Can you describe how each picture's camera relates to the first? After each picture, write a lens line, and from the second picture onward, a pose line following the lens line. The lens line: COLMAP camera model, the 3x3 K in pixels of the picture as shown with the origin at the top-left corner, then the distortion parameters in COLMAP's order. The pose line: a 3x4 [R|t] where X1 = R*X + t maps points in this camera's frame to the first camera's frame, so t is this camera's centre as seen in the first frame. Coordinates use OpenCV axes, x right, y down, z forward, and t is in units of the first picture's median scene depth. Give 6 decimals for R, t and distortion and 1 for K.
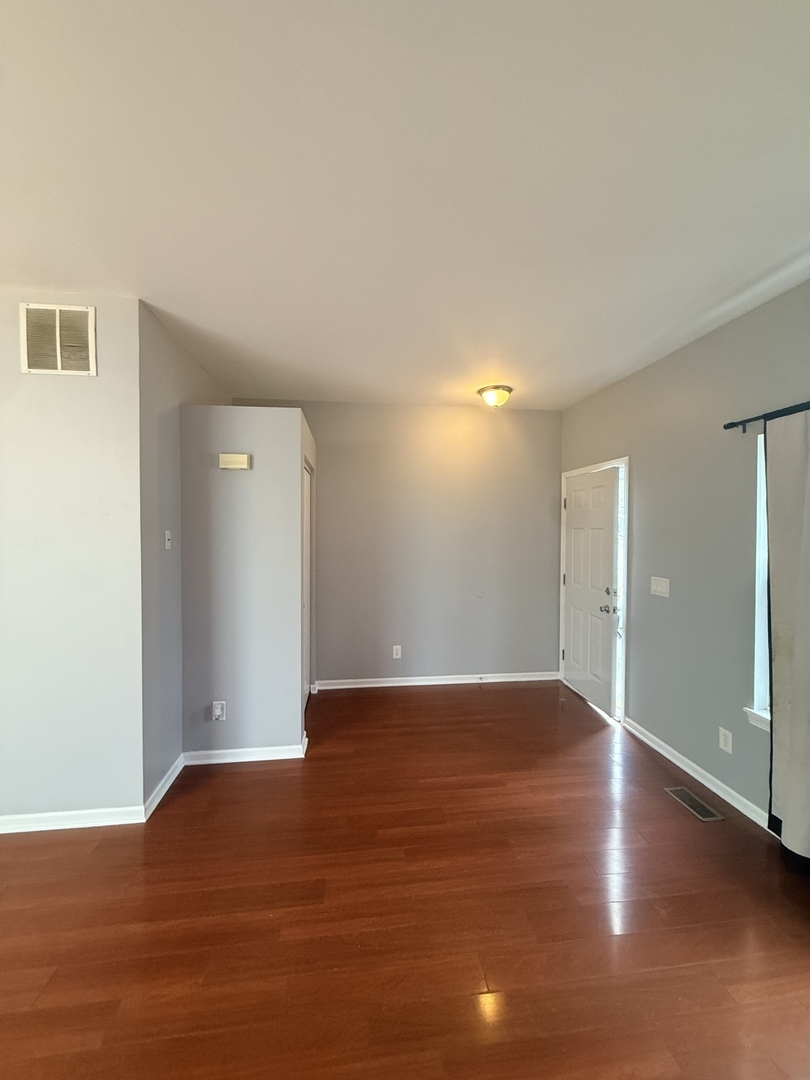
lens RADIAL K [[418.0, 0, 405.0], [0, 418.0, 540.0], [0, 0, 1]] dist [0.000405, 0.000138]
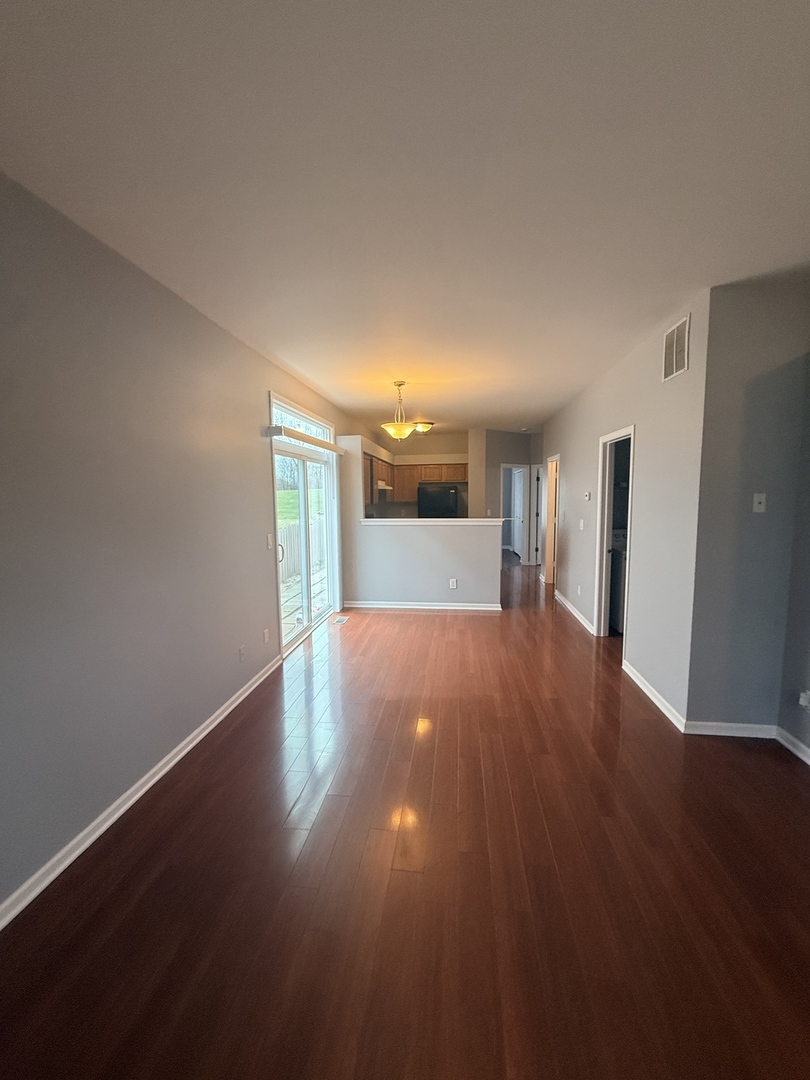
lens RADIAL K [[434.5, 0, 405.0], [0, 434.5, 540.0], [0, 0, 1]] dist [0.000269, 0.000006]
pose [[-0.256390, 0.107636, -0.960562, 0.815760], [-0.004006, 0.993653, 0.112413, -0.033026], [0.966565, 0.032669, -0.254332, 0.562488]]
